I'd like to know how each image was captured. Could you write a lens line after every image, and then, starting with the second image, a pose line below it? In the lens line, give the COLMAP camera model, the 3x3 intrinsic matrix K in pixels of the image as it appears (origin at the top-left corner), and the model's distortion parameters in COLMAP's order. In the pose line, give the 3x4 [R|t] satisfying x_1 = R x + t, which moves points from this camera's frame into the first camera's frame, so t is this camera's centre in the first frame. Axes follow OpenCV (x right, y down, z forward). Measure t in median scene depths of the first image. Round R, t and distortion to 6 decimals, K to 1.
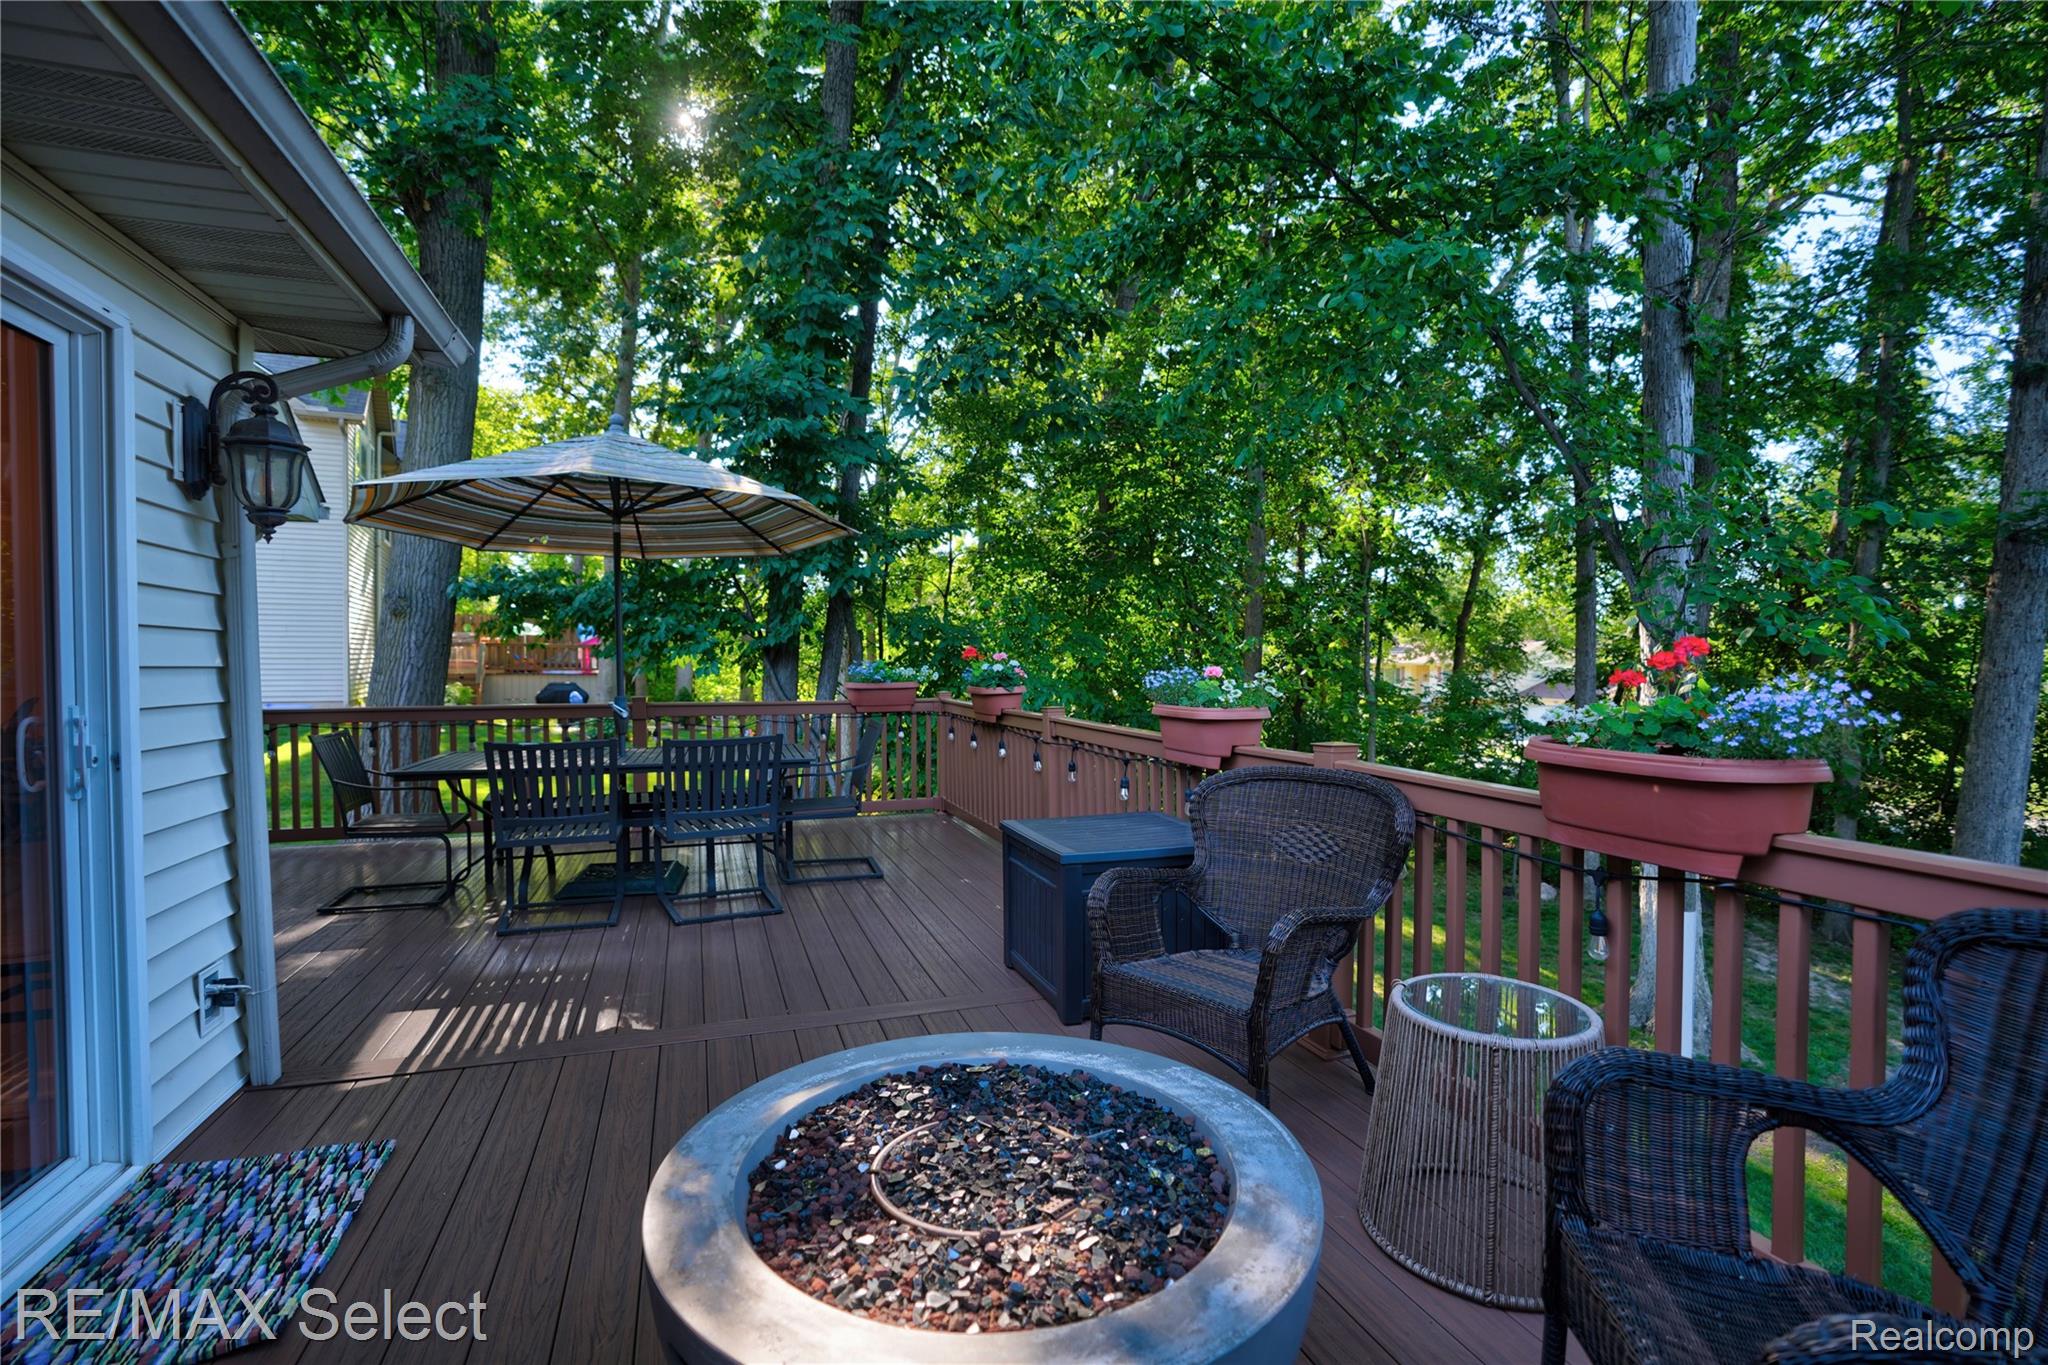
lens RADIAL K [[951.2, 0, 1027.7], [0, 951.2, 690.5], [0, 0, 1]] dist [-0.078814, 0.034207]
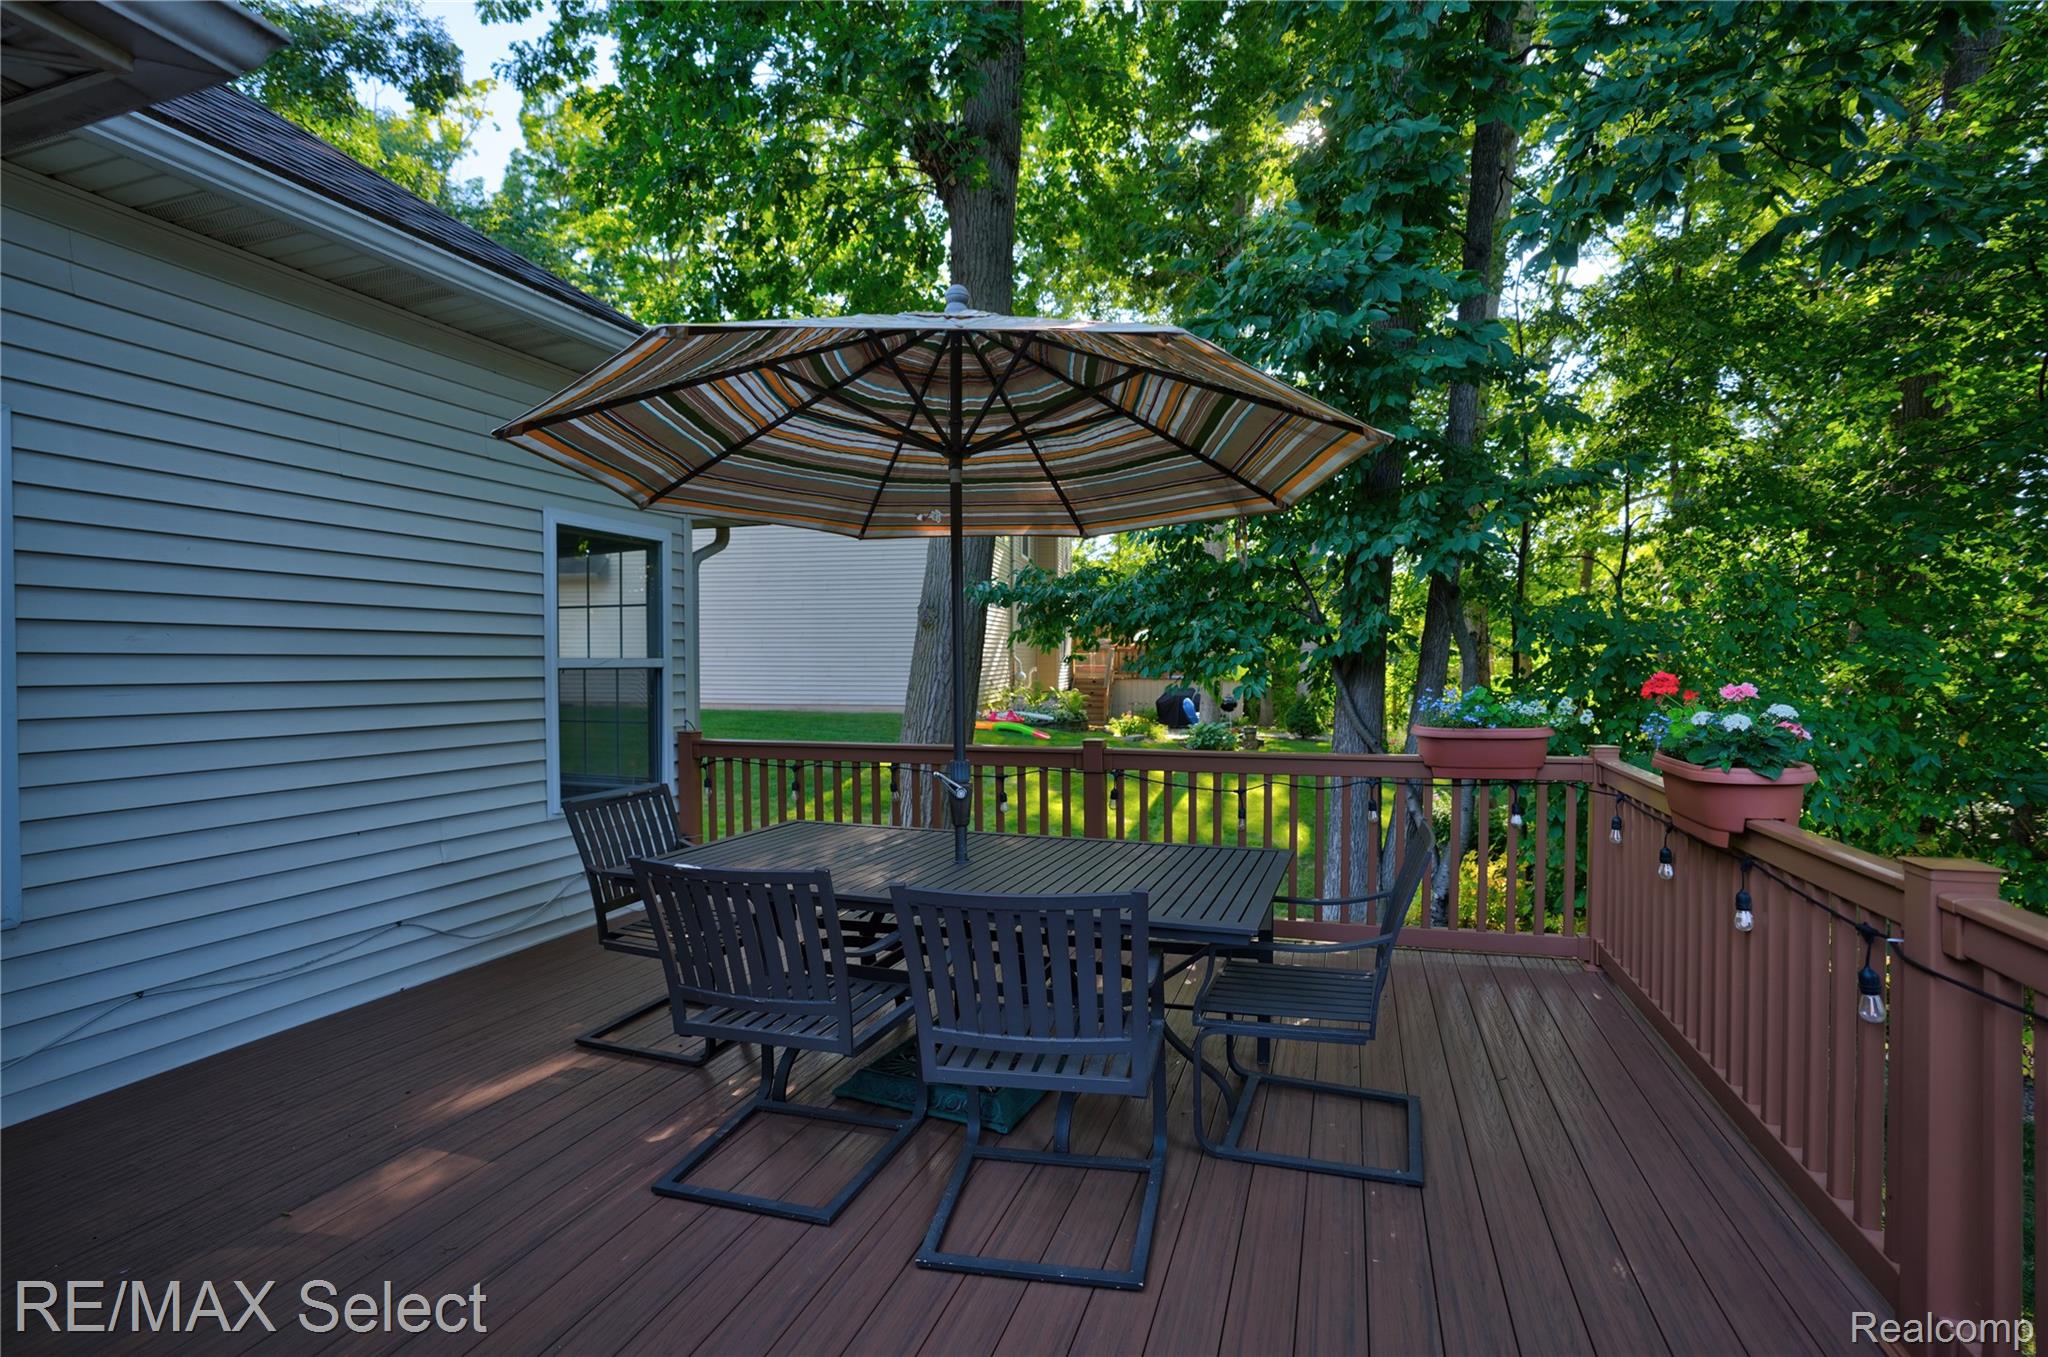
lens RADIAL K [[951.2, 0, 1027.7], [0, 951.2, 686.5], [0, 0, 1]] dist [-0.078814, 0.034207]
pose [[0.790391, 0.011753, -0.612490, -0.021059], [-0.014472, 0.999895, 0.000512, -0.024551], [0.612431, 0.008460, 0.790478, 0.329683]]
